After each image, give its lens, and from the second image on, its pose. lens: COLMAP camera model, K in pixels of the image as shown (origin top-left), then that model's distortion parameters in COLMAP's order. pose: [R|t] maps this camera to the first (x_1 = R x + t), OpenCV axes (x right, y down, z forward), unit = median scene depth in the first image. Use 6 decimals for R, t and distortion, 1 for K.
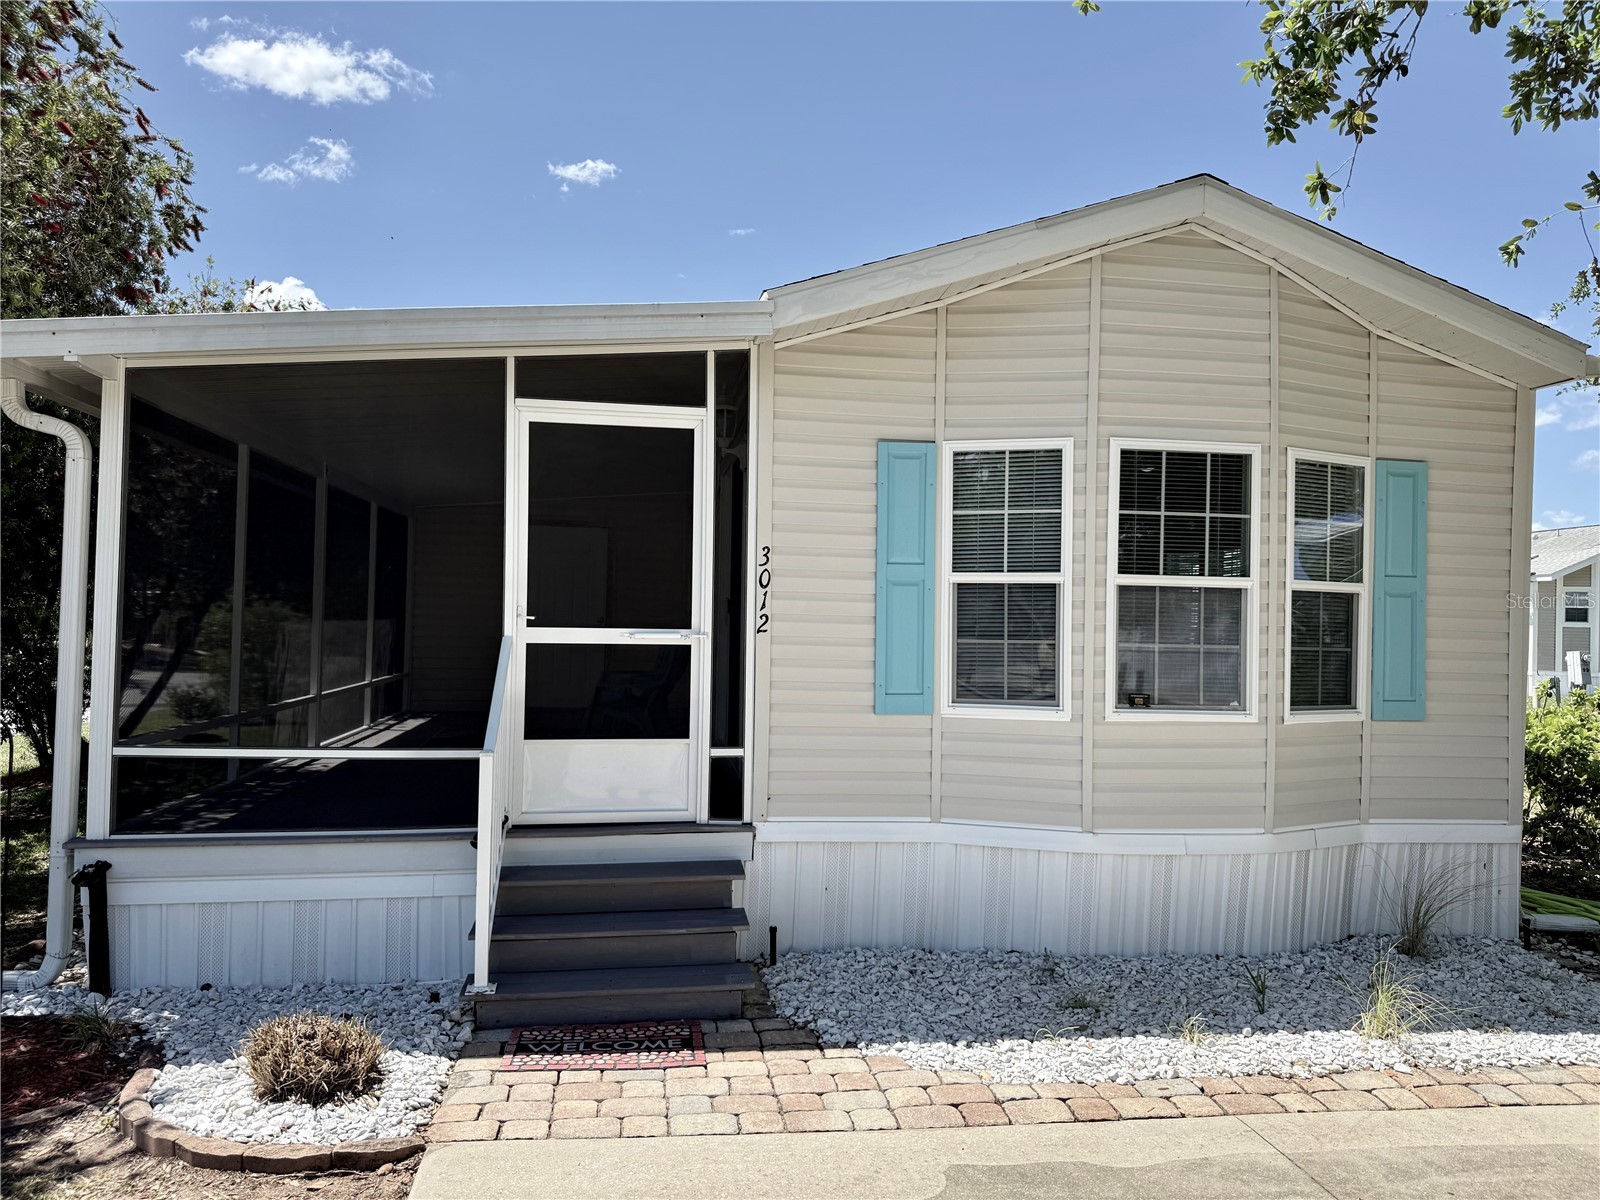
lens RADIAL K [[1103.2, 0, 800.0], [0, 1103.2, 600.0], [0, 0, 1]] dist [0.096274, -0.156732]
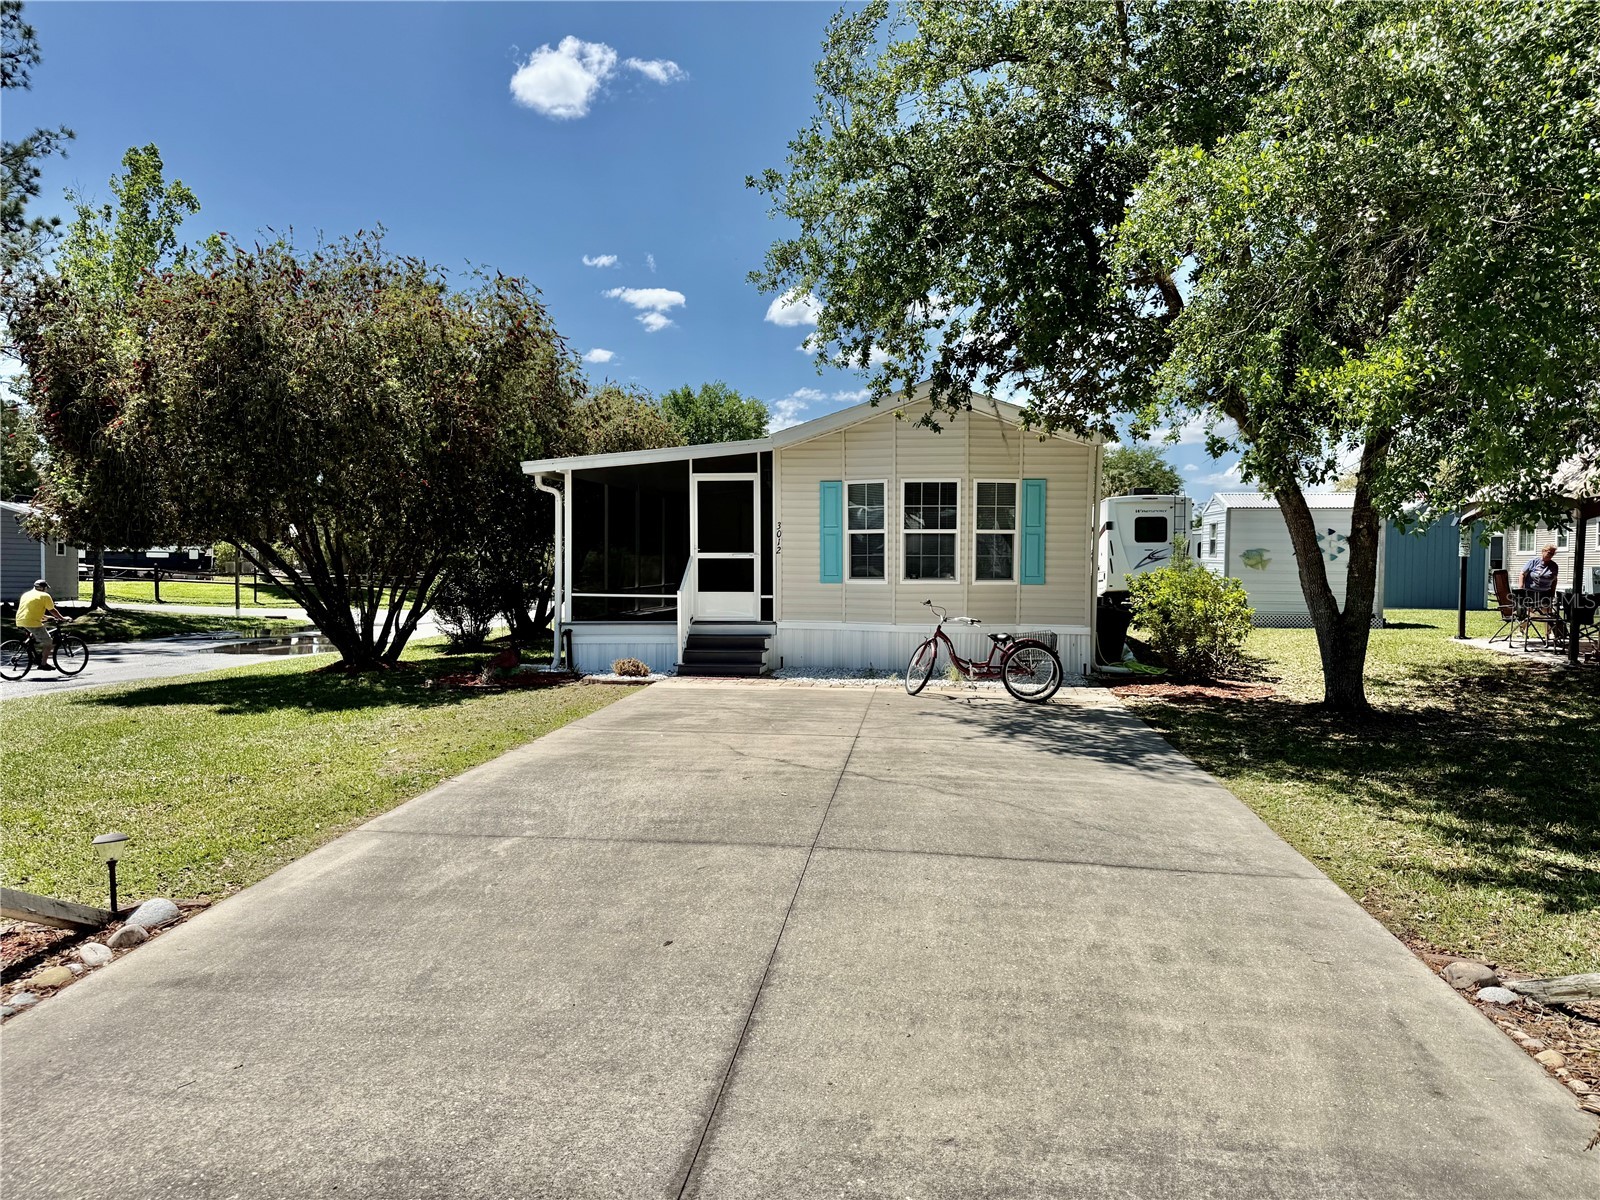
lens RADIAL K [[1103.2, 0, 800.0], [0, 1103.2, 600.0], [0, 0, 1]] dist [0.096274, -0.156732]
pose [[0.960387, -0.008152, -0.278549, 0.787101], [0.018303, 0.999259, 0.033861, 0.053695], [0.278066, -0.037618, 0.959825, -1.644015]]
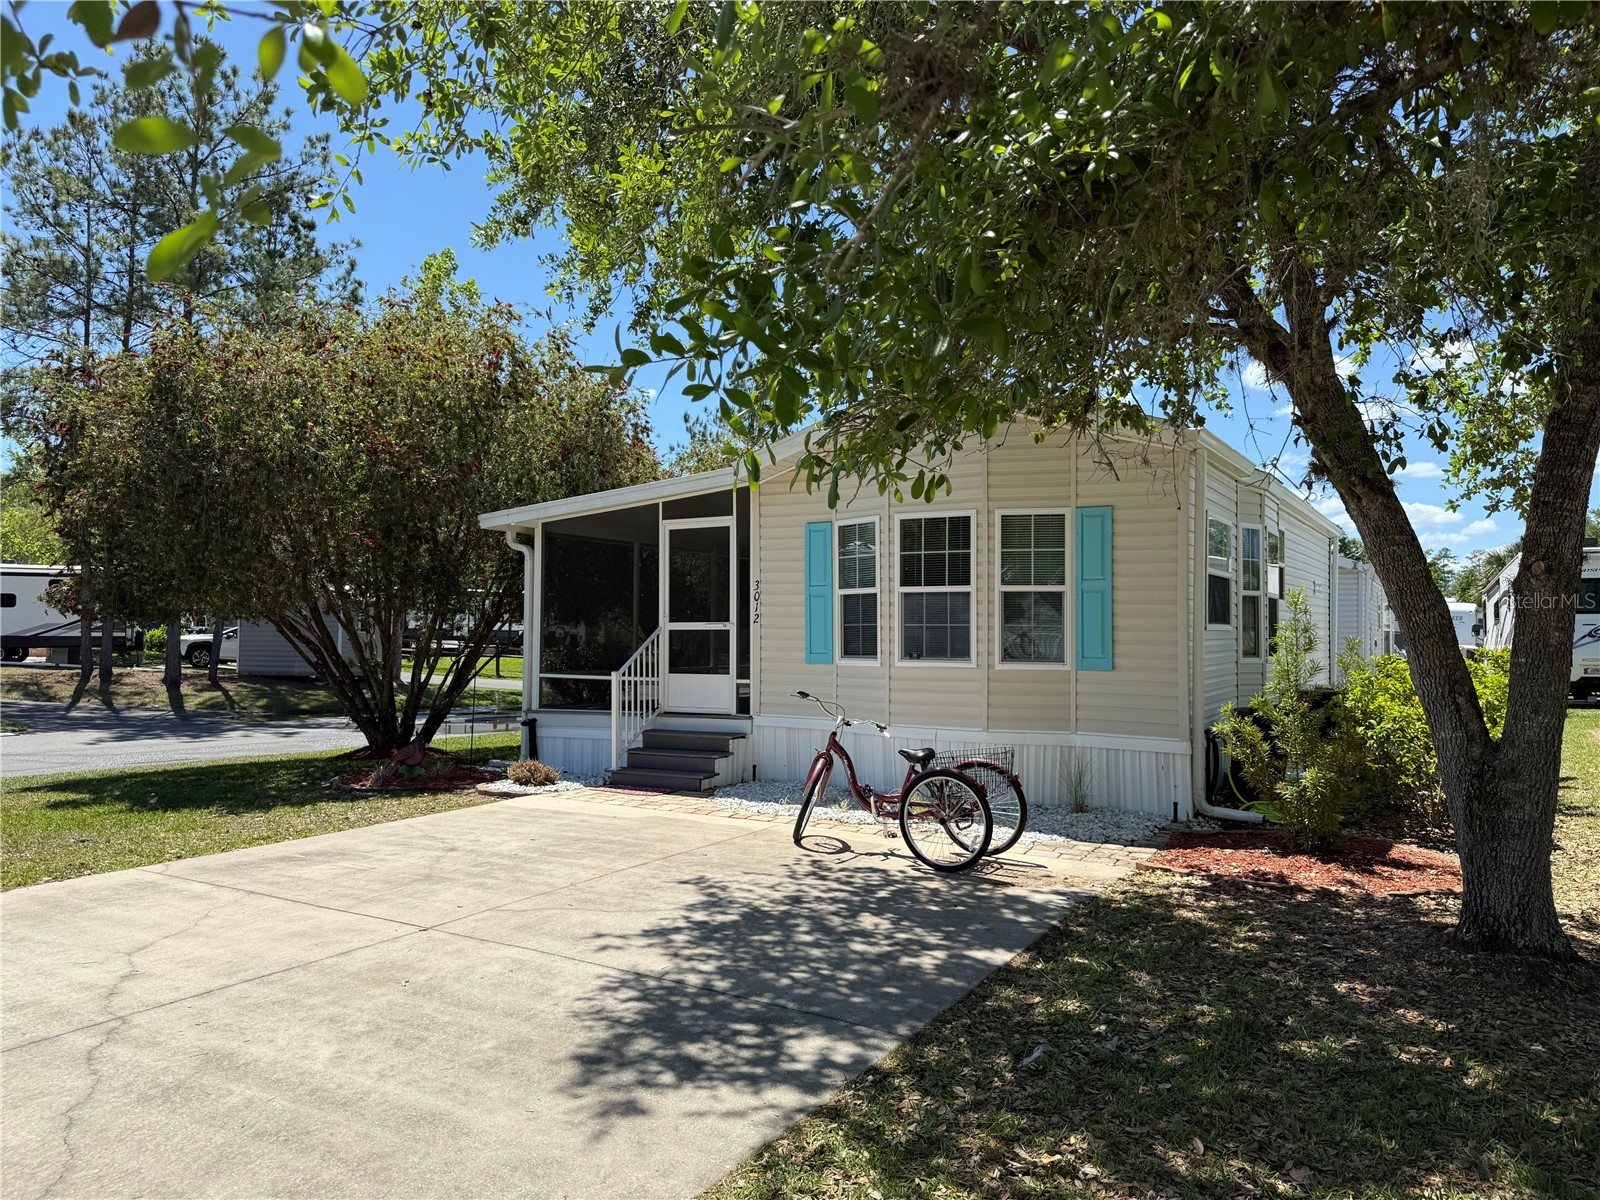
lens RADIAL K [[1103.2, 0, 800.0], [0, 1103.2, 600.0], [0, 0, 1]] dist [0.096274, -0.156732]
pose [[0.778177, -0.037927, -0.626898, 1.307844], [0.014541, 0.998995, -0.042389, 0.074804], [0.627876, 0.023871, 0.777947, -0.535831]]
